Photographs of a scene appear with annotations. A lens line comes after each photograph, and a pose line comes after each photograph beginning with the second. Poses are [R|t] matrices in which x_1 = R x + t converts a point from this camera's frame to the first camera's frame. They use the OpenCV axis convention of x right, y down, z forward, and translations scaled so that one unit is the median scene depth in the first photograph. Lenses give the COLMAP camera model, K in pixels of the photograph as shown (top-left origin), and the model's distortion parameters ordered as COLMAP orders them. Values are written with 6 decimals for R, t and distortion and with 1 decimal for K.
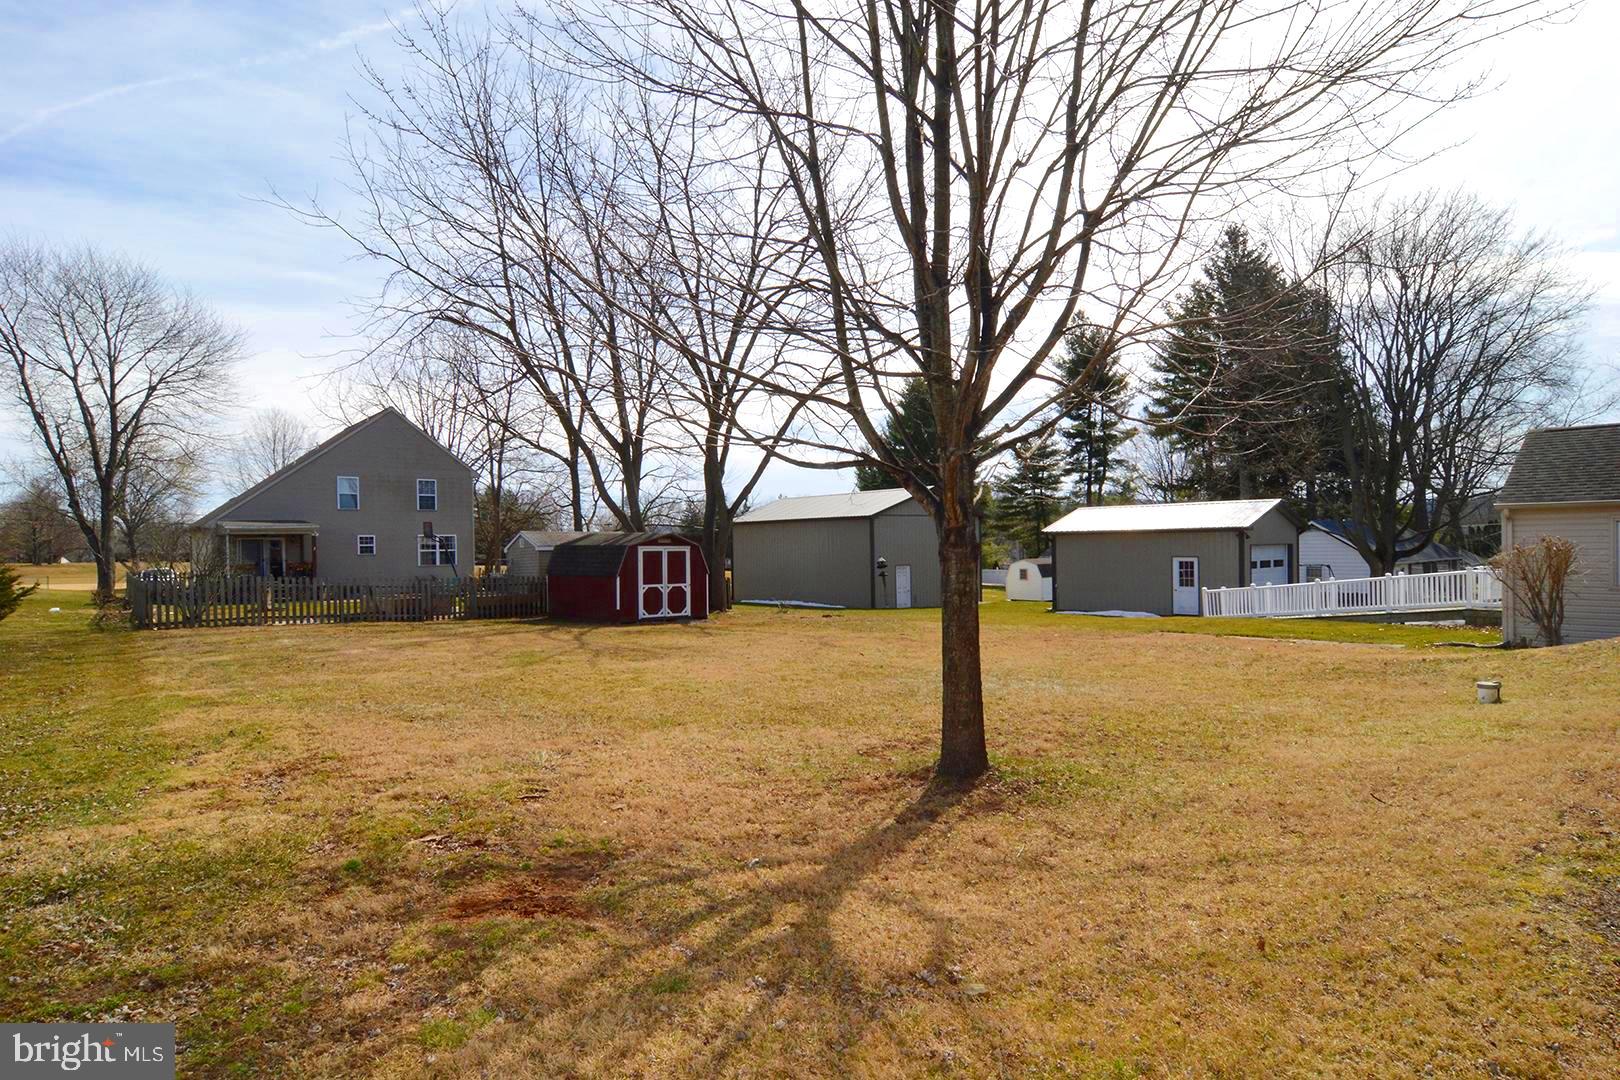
lens RADIAL K [[896.4, 0, 812.5], [0, 896.4, 541.7], [0, 0, 1]] dist [-0.002200, -0.007005]
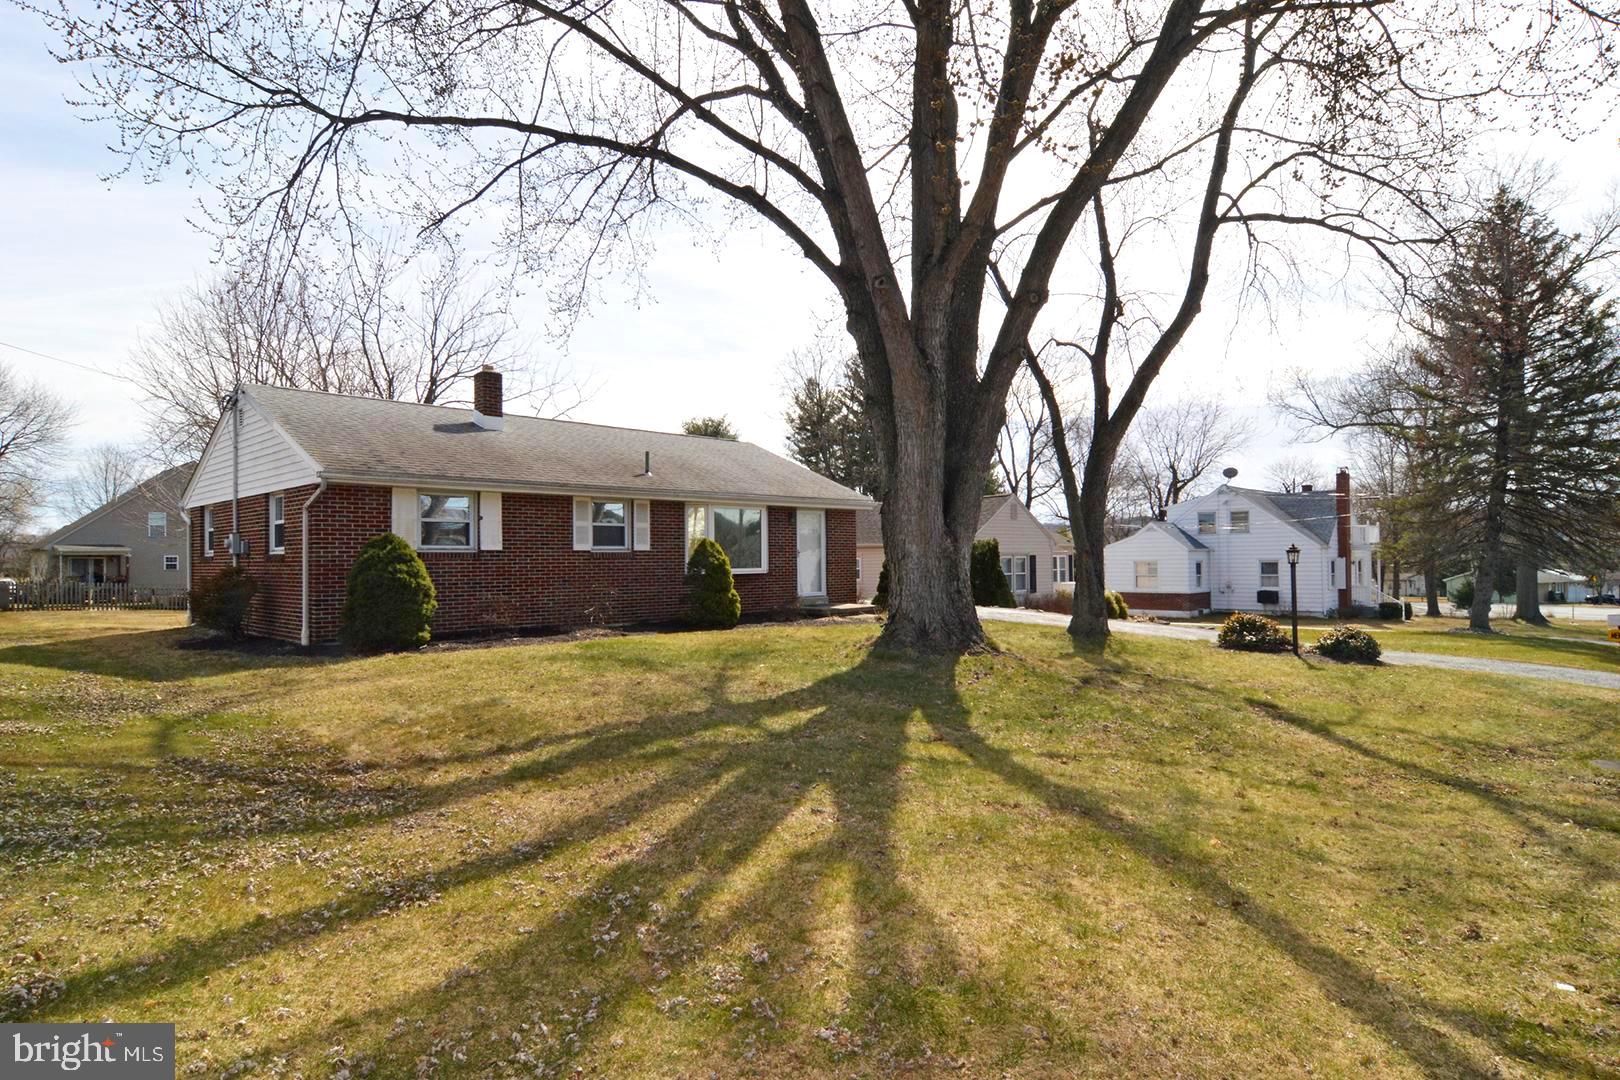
lens RADIAL K [[896.4, 0, 811.9], [0, 896.4, 553.3], [0, 0, 1]] dist [-0.002200, -0.007005]
pose [[0.992457, 0.009806, 0.122198, 0.499401], [-0.008345, 0.999888, -0.012461, -0.004418], [-0.122306, 0.011348, 0.992428, -0.771643]]
